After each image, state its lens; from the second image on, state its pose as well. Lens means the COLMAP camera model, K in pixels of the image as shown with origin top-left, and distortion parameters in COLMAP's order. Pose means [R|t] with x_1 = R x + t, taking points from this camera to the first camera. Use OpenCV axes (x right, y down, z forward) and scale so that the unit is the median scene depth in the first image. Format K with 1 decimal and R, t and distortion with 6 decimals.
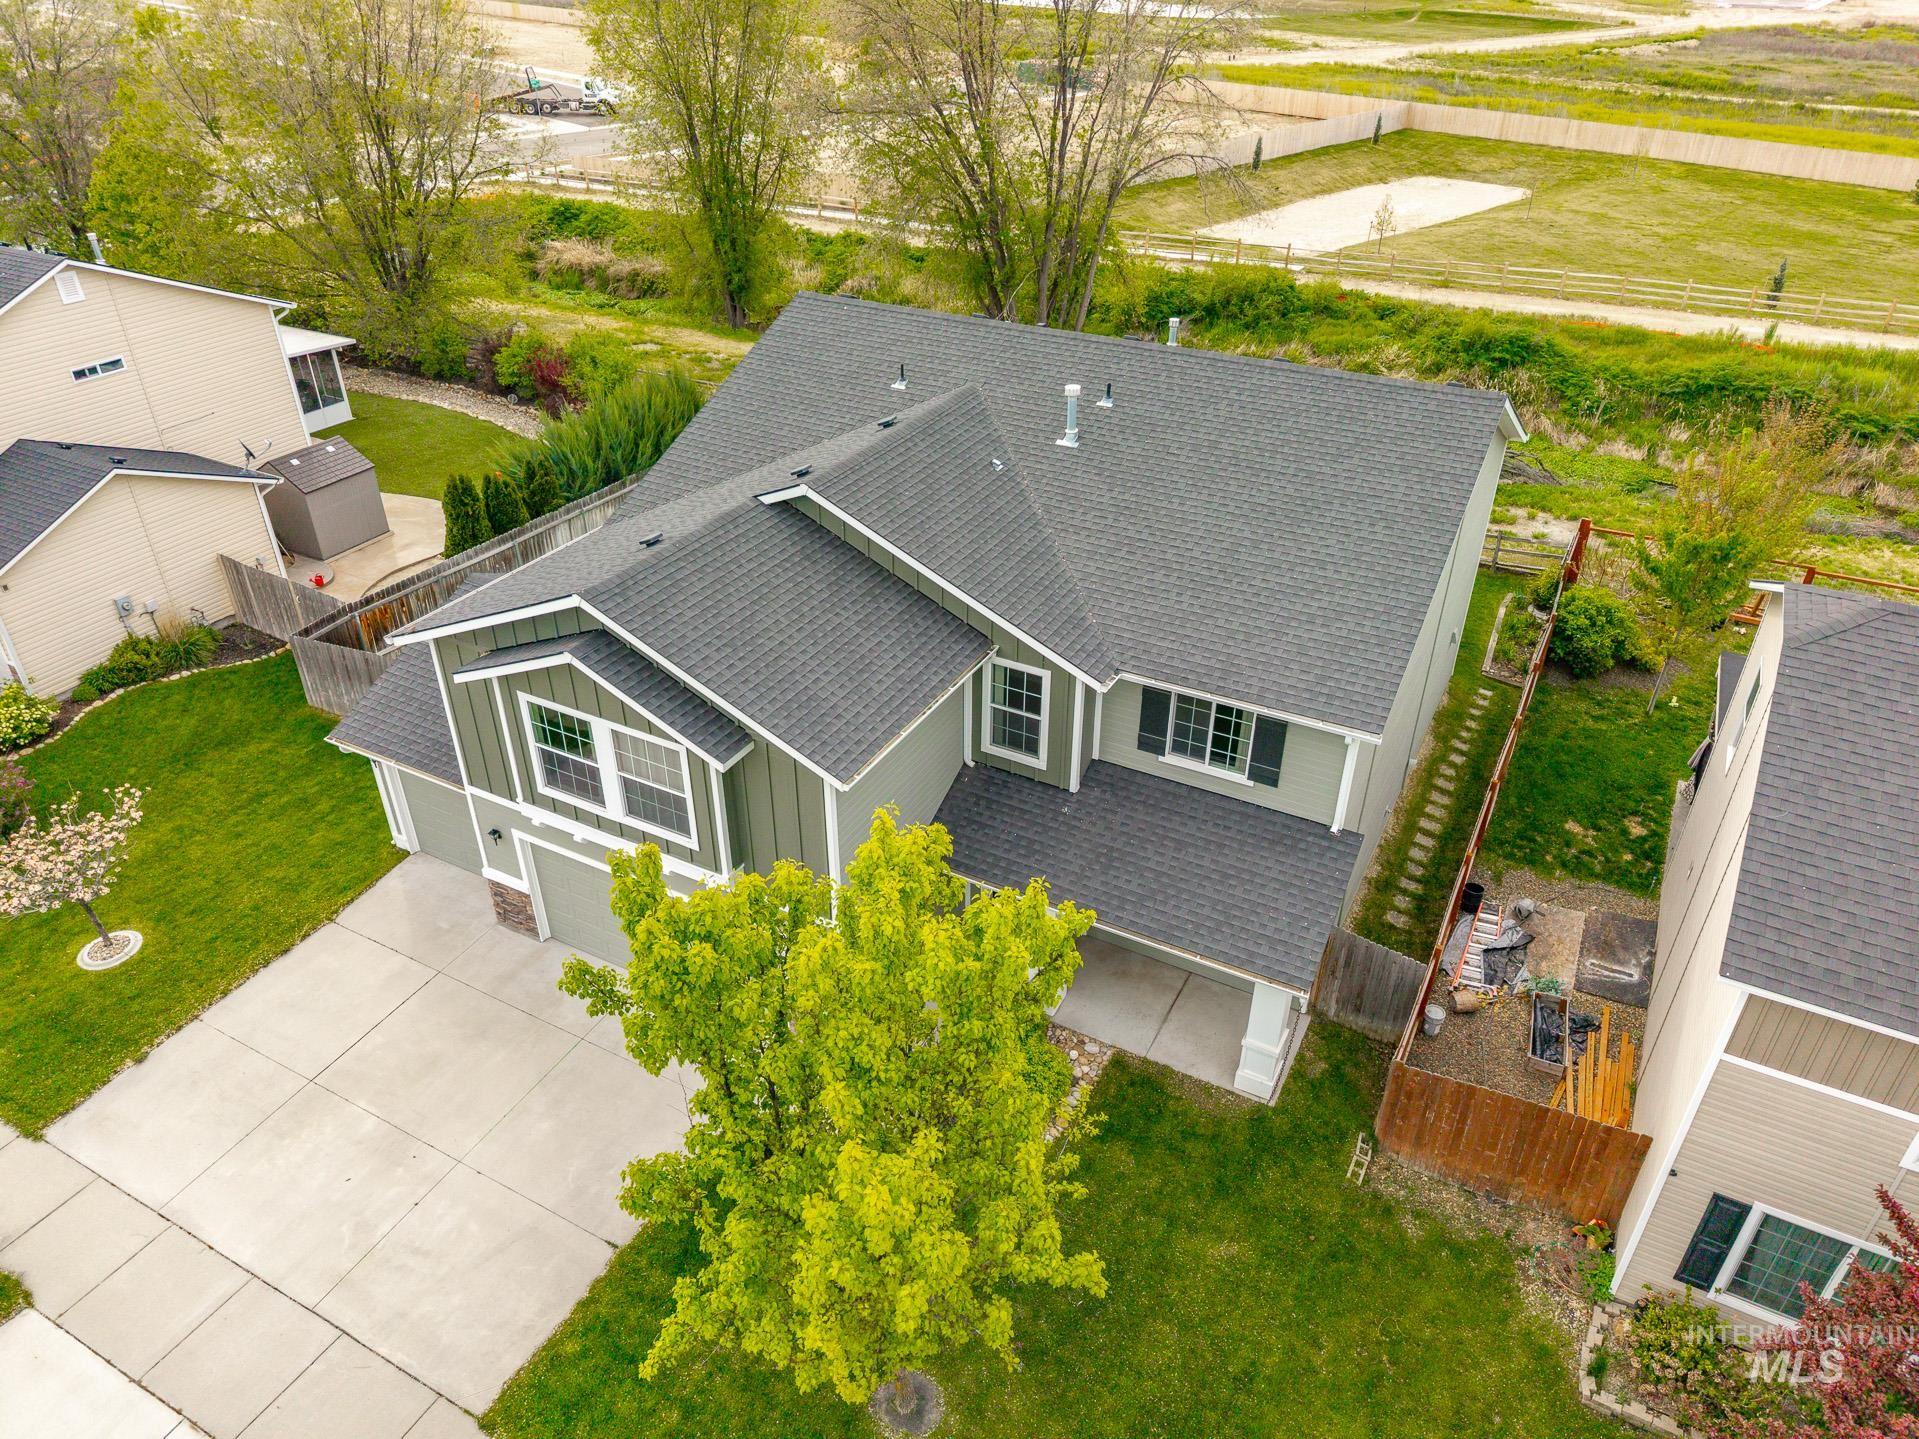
lens RADIAL K [[1299.1, 0, 959.5], [0, 1299.1, 719.5], [0, 0, 1]] dist [0.026058, -0.024534]
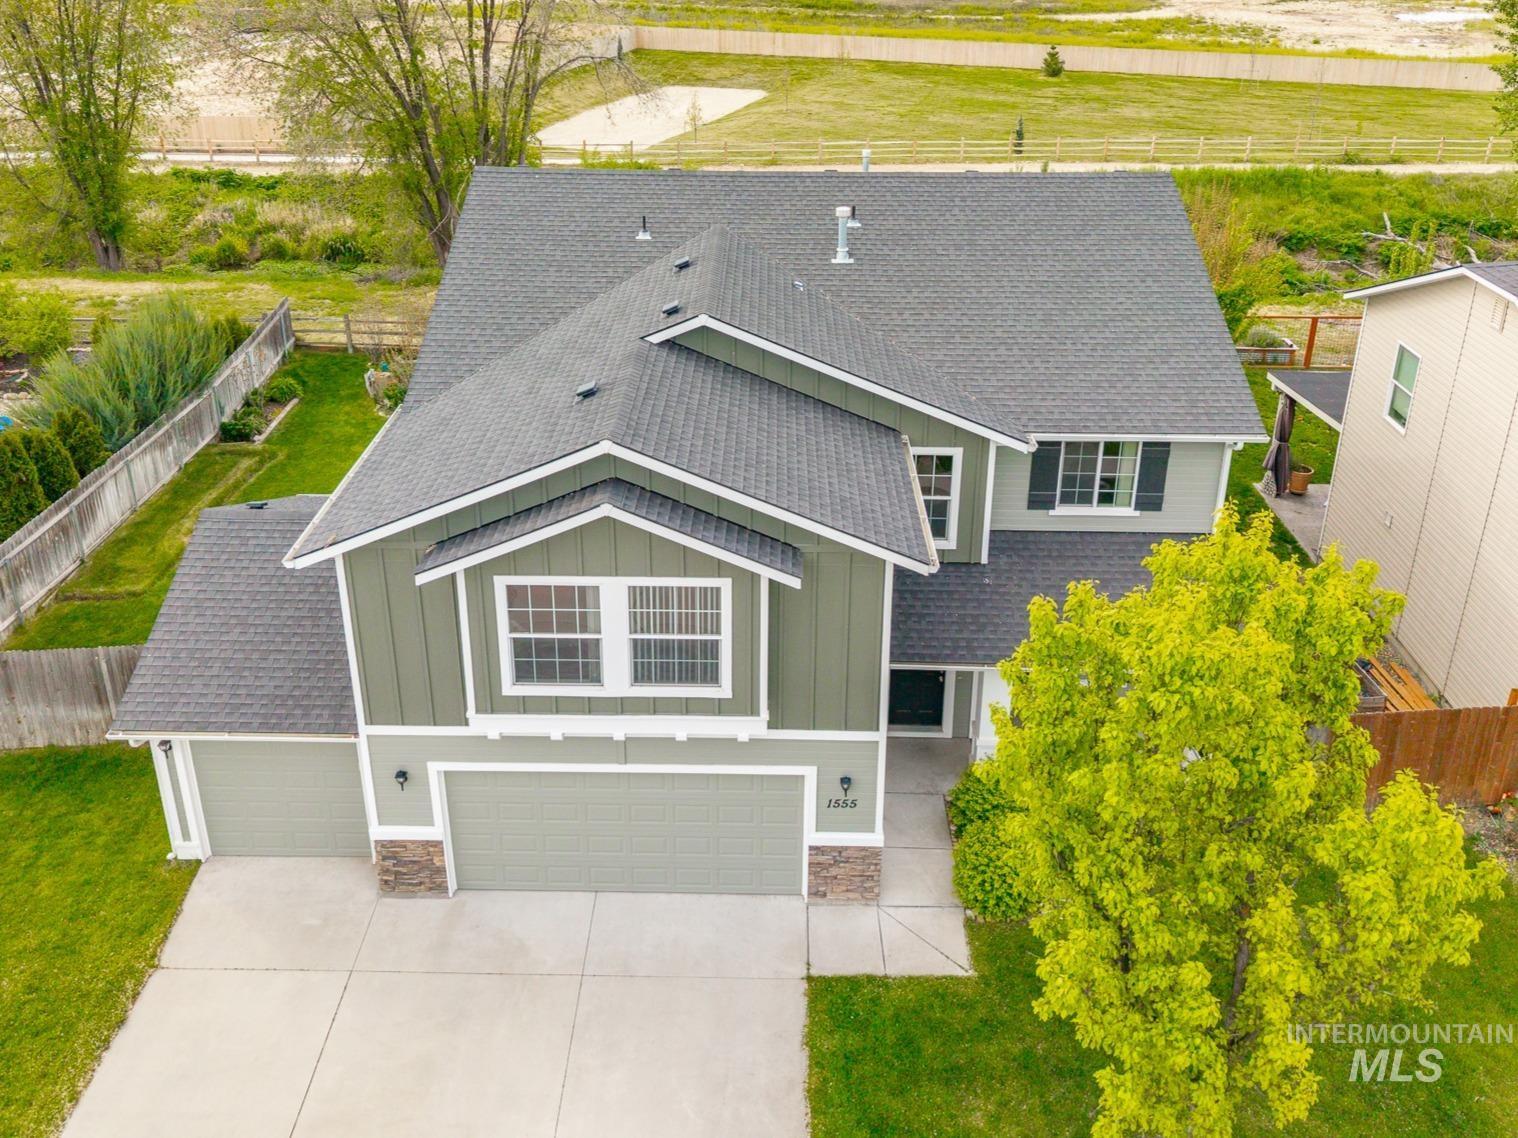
lens RADIAL K [[1303.0, 0, 752.8], [0, 1303.0, 400.4], [0, 0, 1]] dist [0.043690, -0.058099]
pose [[0.888034, -0.168131, 0.427933, -0.463084], [0.242522, 0.962019, -0.125307, 0.014497], [-0.390612, 0.215060, 0.895082, 0.094776]]
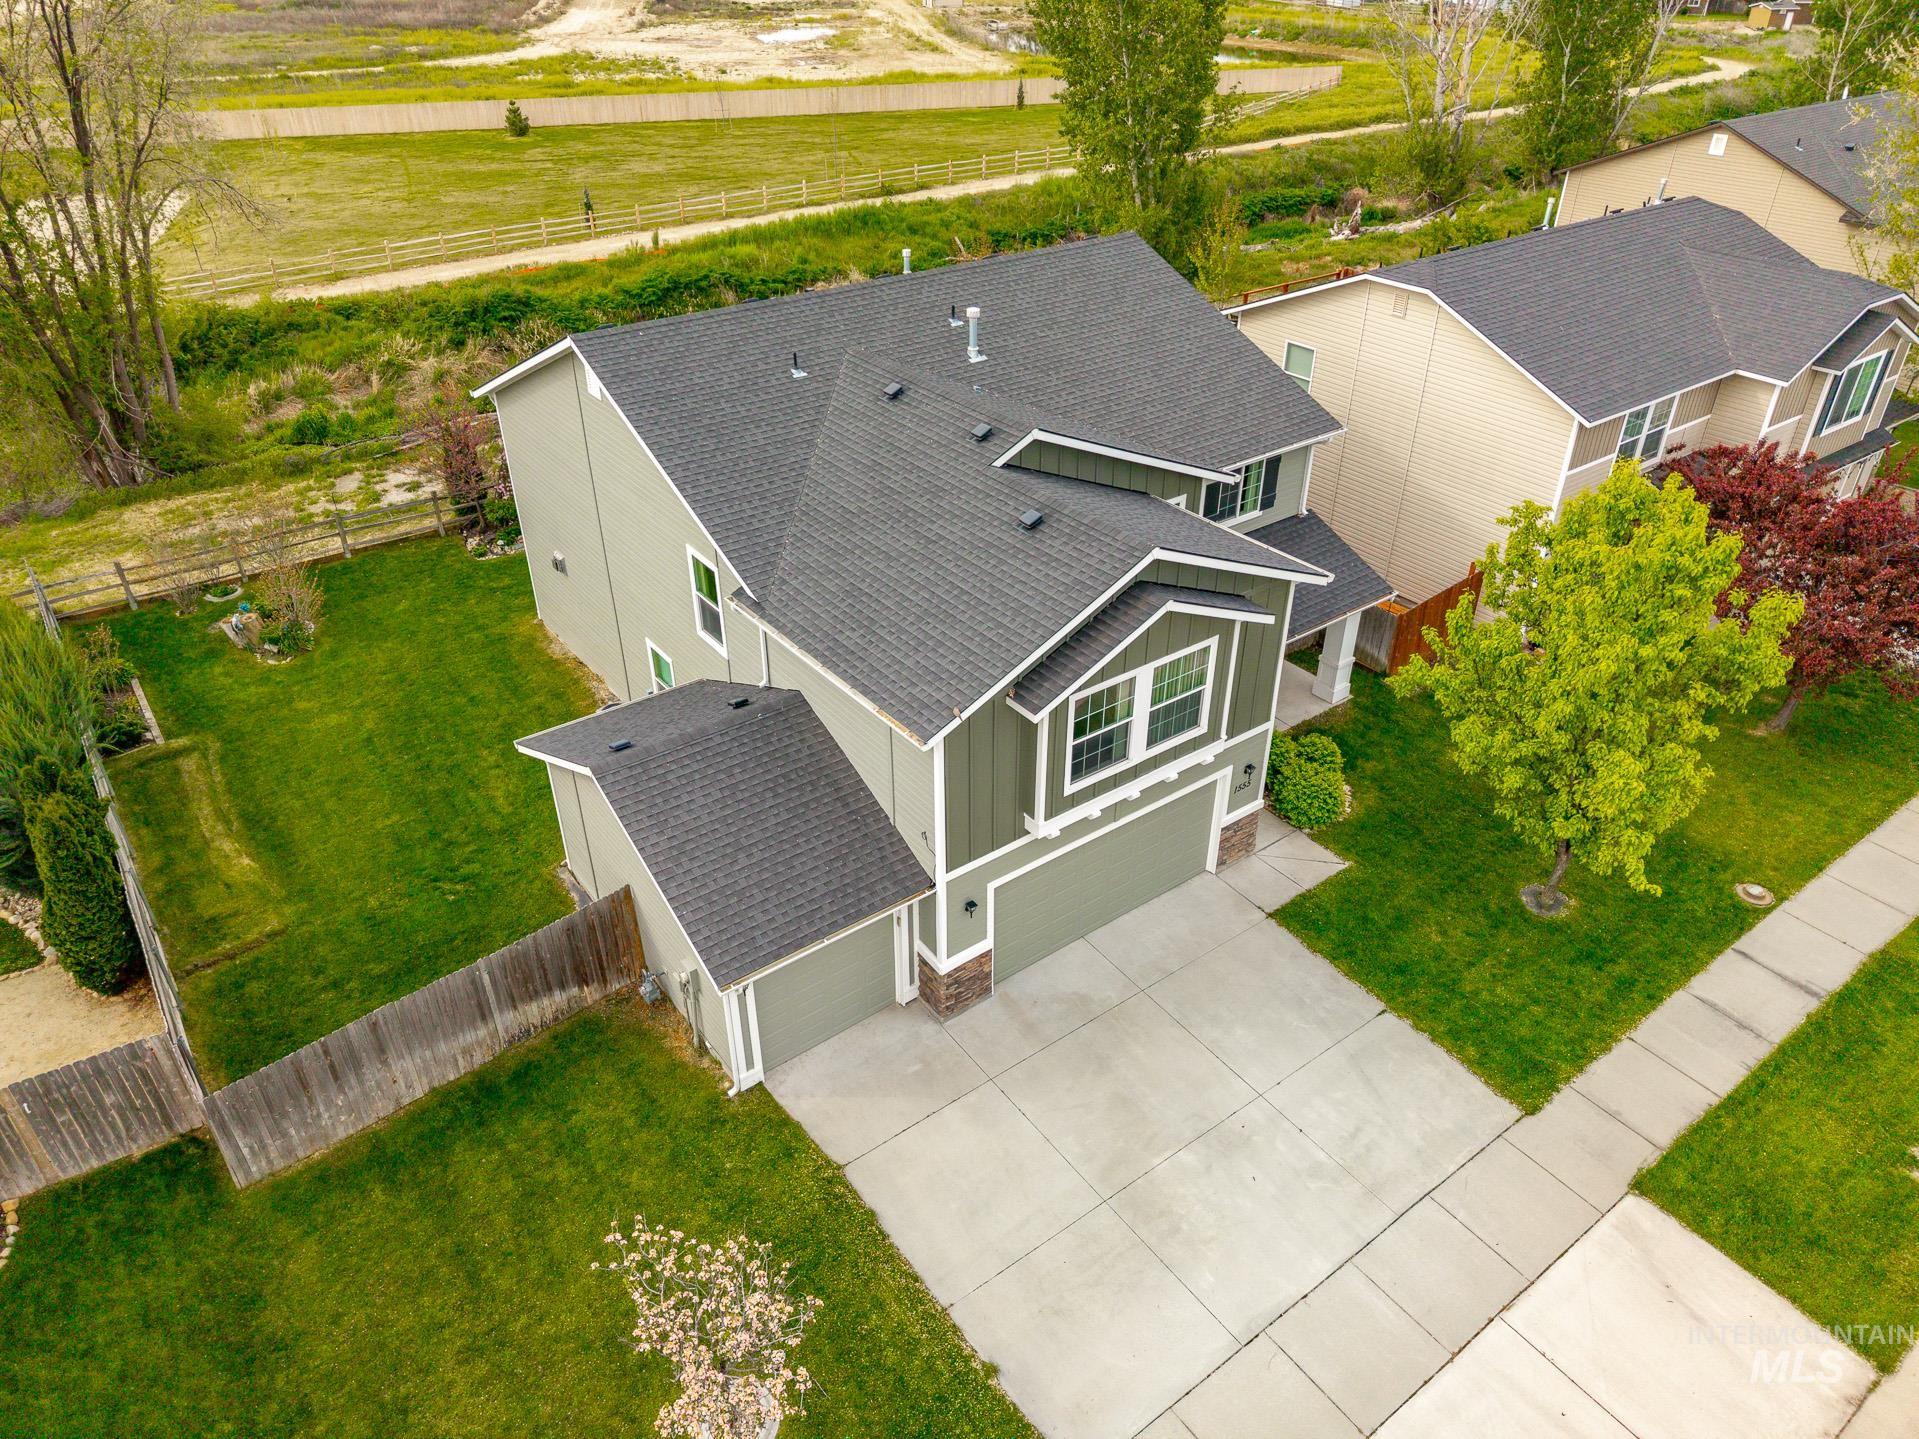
lens RADIAL K [[1299.1, 0, 959.5], [0, 1299.1, 719.5], [0, 0, 1]] dist [0.026058, -0.024534]
pose [[0.420898, -0.493800, 0.760925, -0.965270], [0.486065, 0.831028, 0.270431, -0.268145], [-0.765889, 0.256035, 0.589797, 0.415035]]
